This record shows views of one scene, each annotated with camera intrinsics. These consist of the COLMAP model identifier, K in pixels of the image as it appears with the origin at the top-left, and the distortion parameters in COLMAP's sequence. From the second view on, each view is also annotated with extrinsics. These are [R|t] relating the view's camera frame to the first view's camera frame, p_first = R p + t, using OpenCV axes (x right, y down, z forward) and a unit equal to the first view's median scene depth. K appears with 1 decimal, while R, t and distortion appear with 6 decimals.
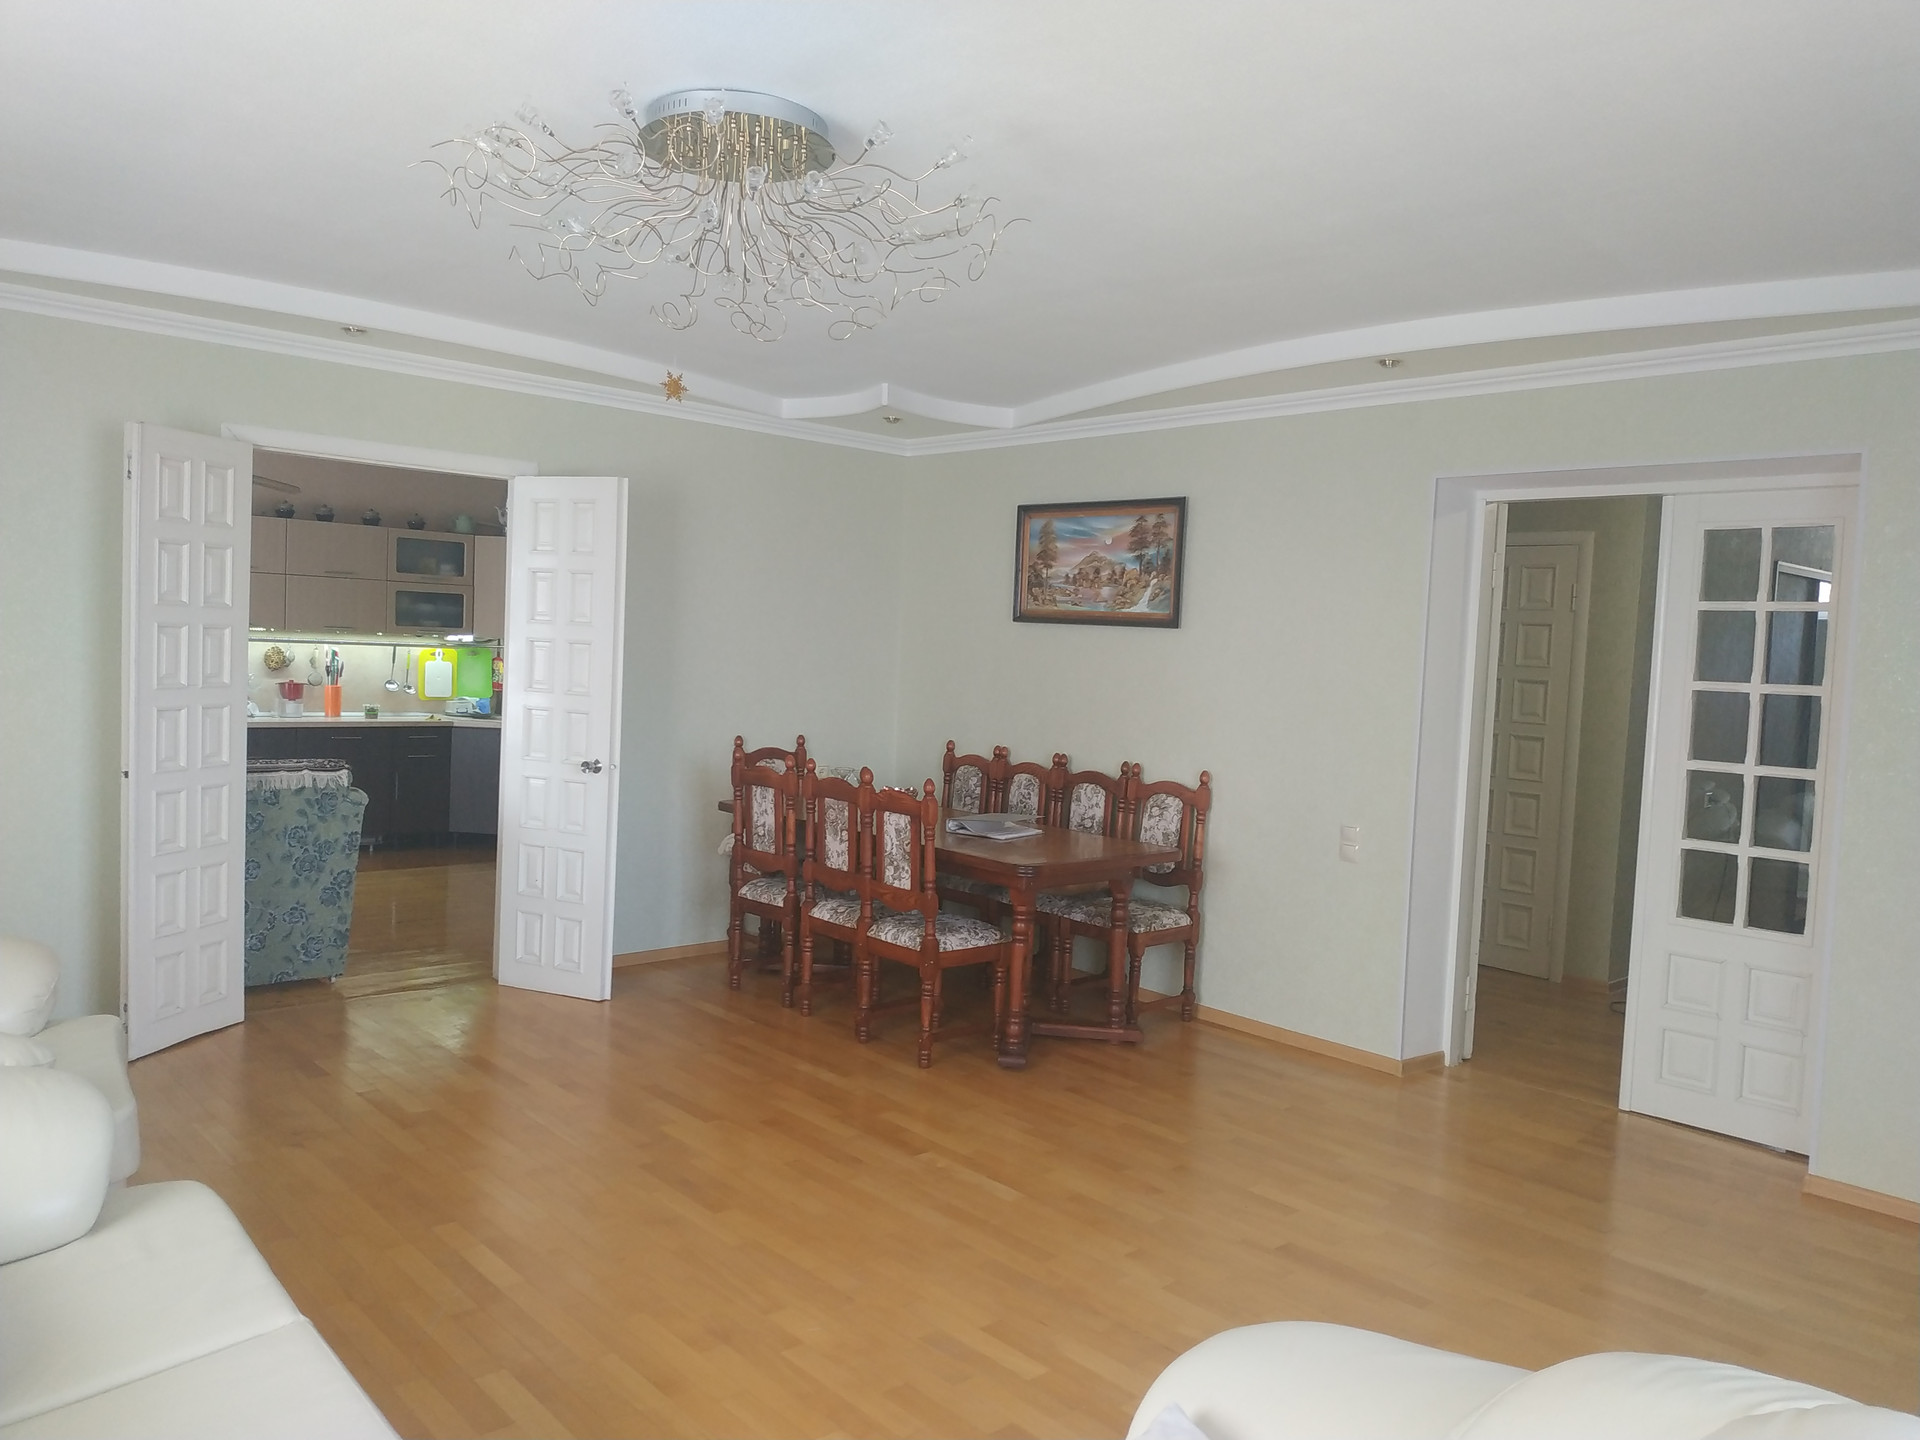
lens RADIAL K [[1397.9, 0, 960.0], [0, 1397.9, 720.0], [0, 0, 1]] dist [0.060063, -0.083663]
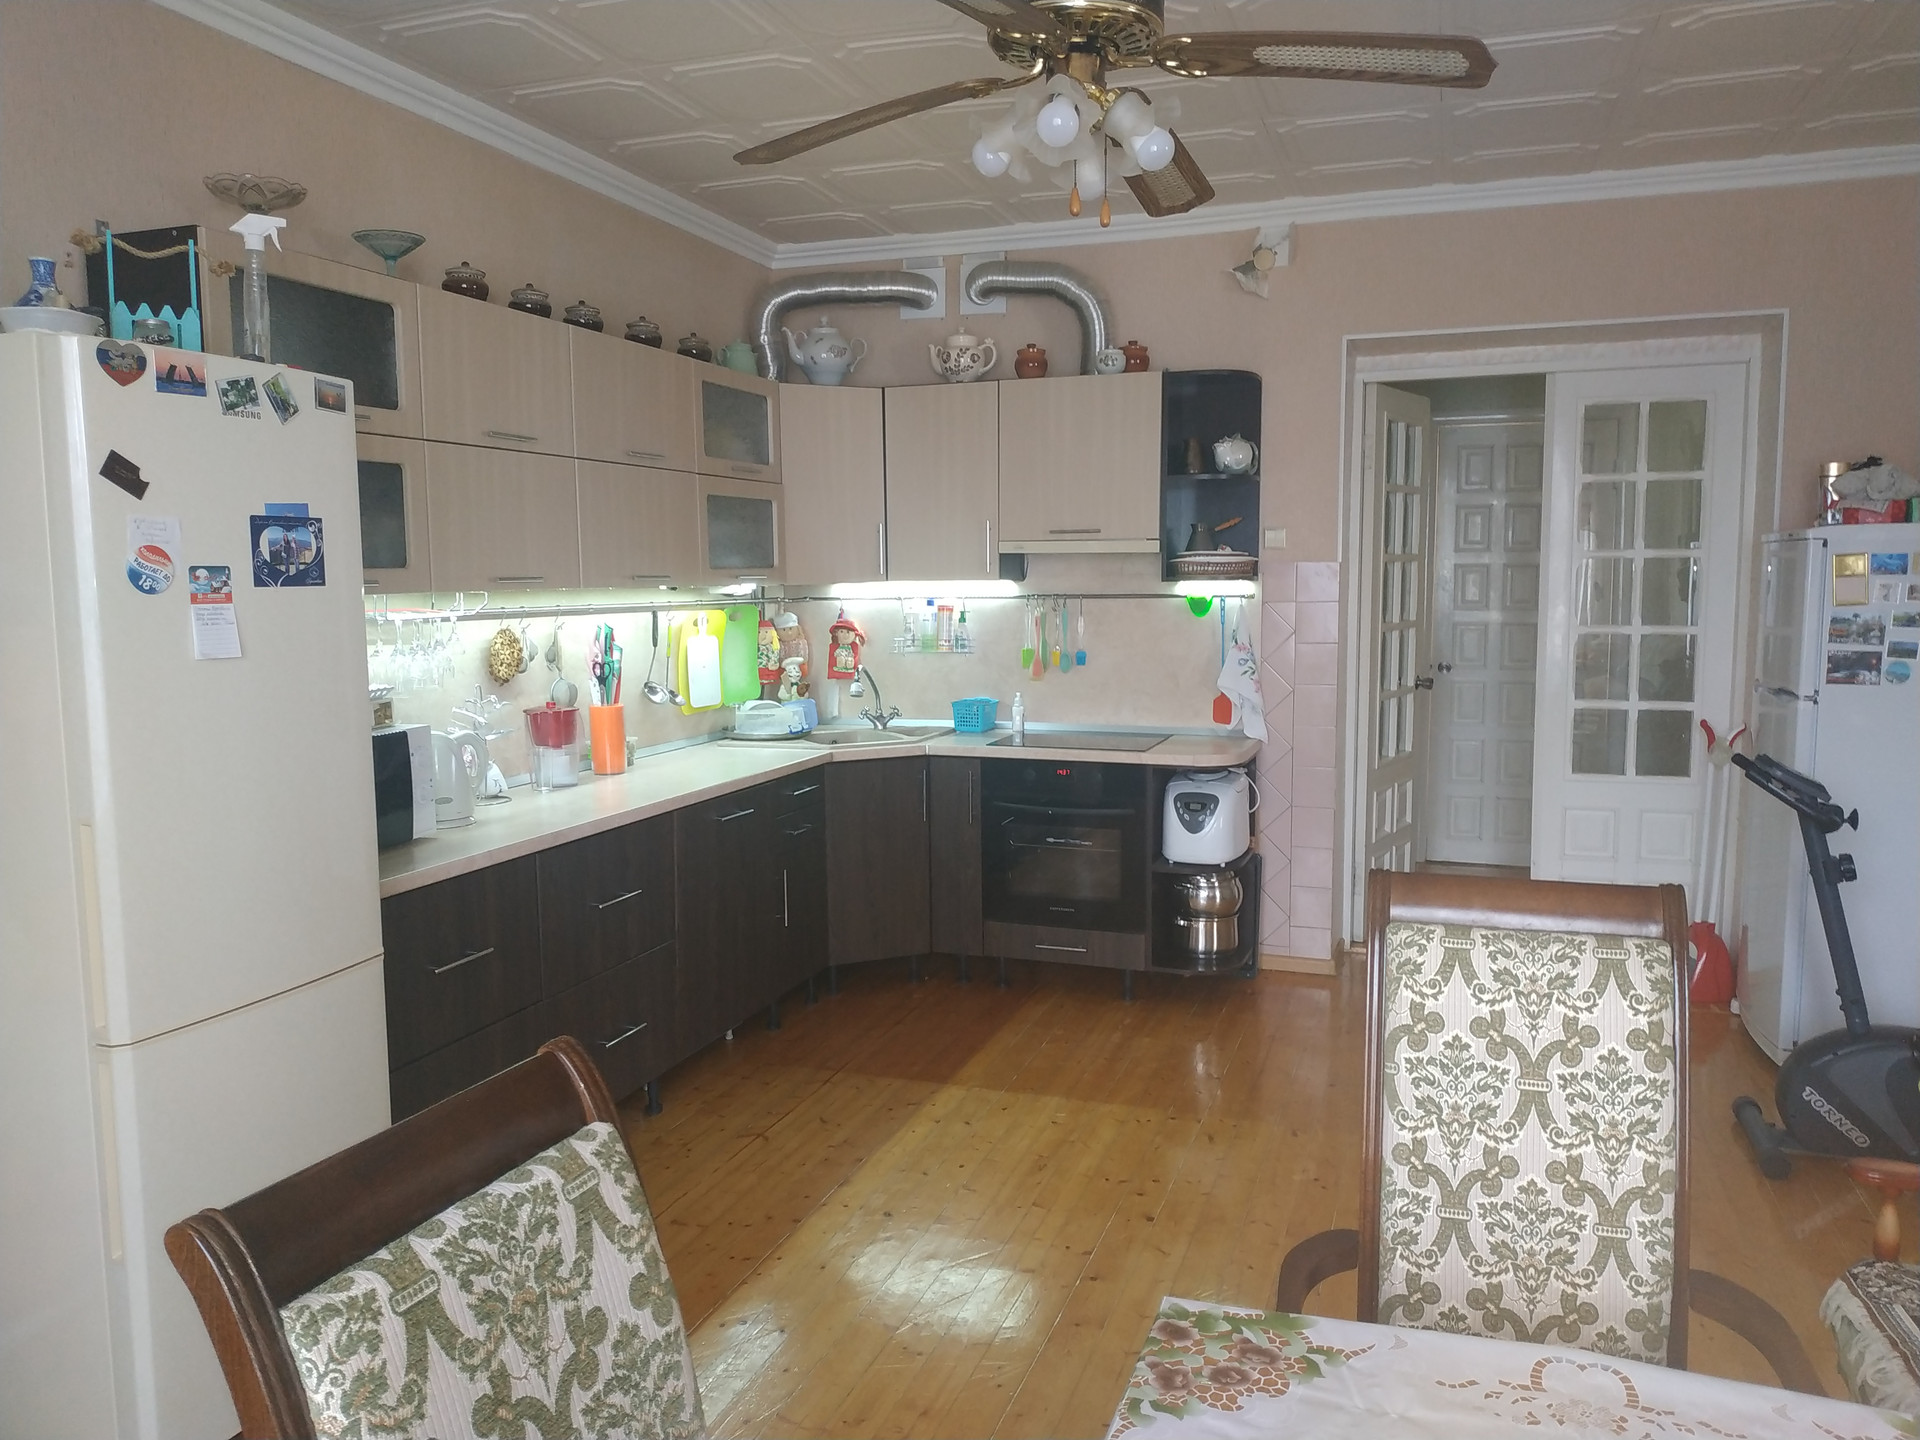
lens RADIAL K [[1397.9, 0, 960.0], [0, 1397.9, 720.0], [0, 0, 1]] dist [0.060063, -0.083663]
pose [[0.785754, -0.125397, 0.605694, -0.523050], [0.085398, 0.991850, 0.094559, -0.043517], [-0.612615, -0.022575, 0.790059, 0.474065]]
